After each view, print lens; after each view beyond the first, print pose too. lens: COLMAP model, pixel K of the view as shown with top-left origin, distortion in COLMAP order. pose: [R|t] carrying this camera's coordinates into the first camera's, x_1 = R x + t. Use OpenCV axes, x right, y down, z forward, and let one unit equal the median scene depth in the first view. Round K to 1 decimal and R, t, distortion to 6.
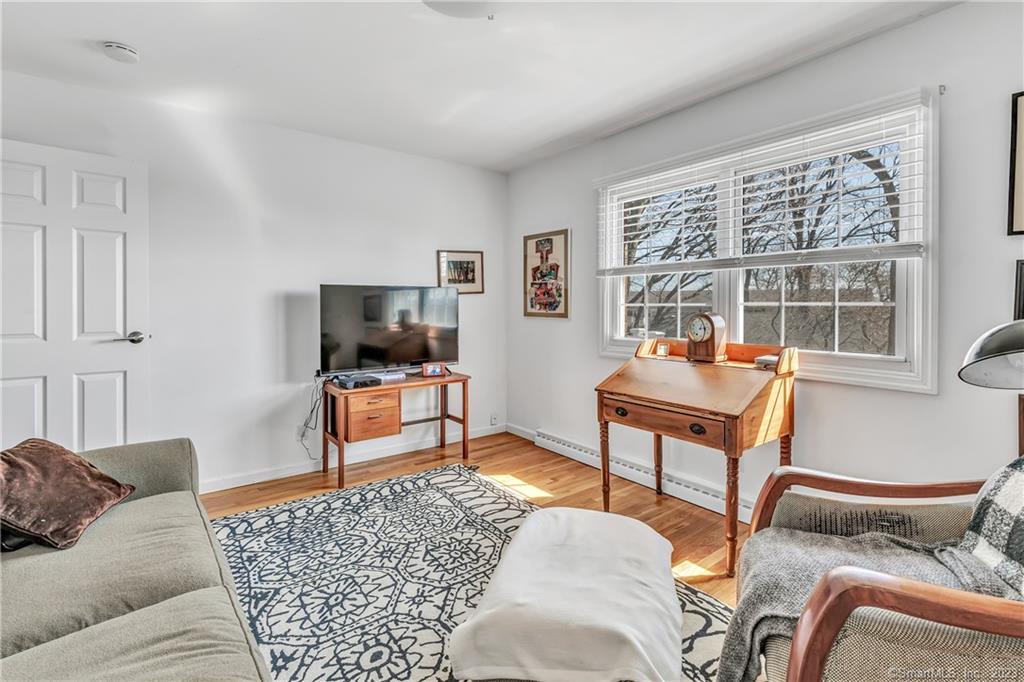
lens RADIAL K [[456.0, 0, 514.4], [0, 456.0, 307.5], [0, 0, 1]] dist [0.001005, -0.000066]
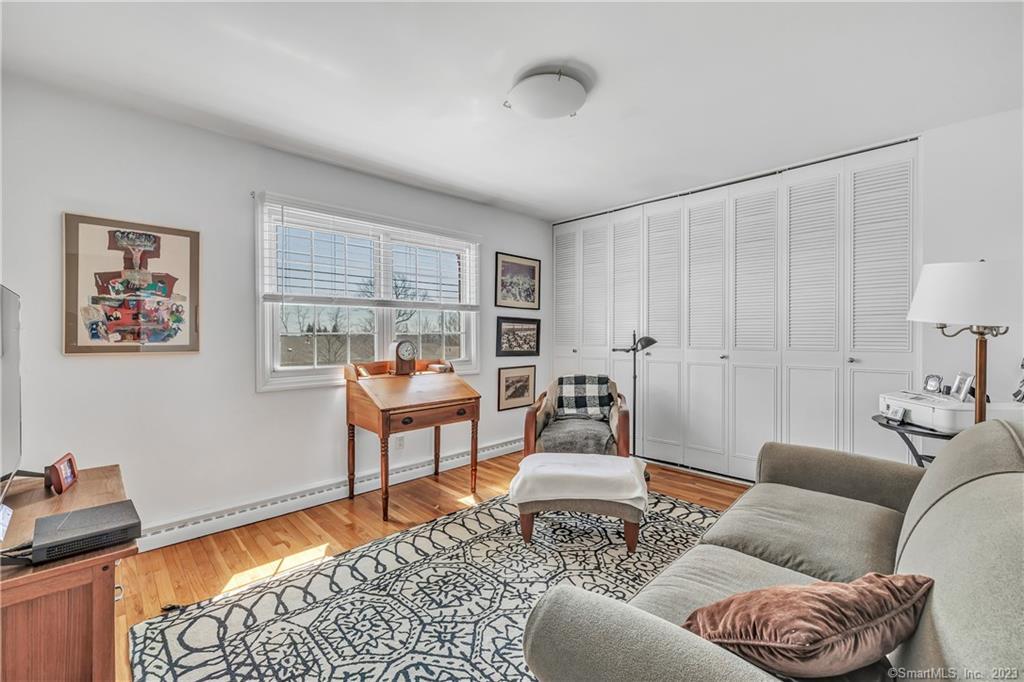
lens RADIAL K [[433.0, 0, 491.8], [0, 433.0, 333.1], [0, 0, 1]] dist [0.000685, -0.000261]
pose [[-0.082566, 0.003801, 0.996578, -0.849138], [0.007669, 0.999966, -0.003179, -0.001021], [-0.996556, 0.007380, -0.082592, 0.781653]]
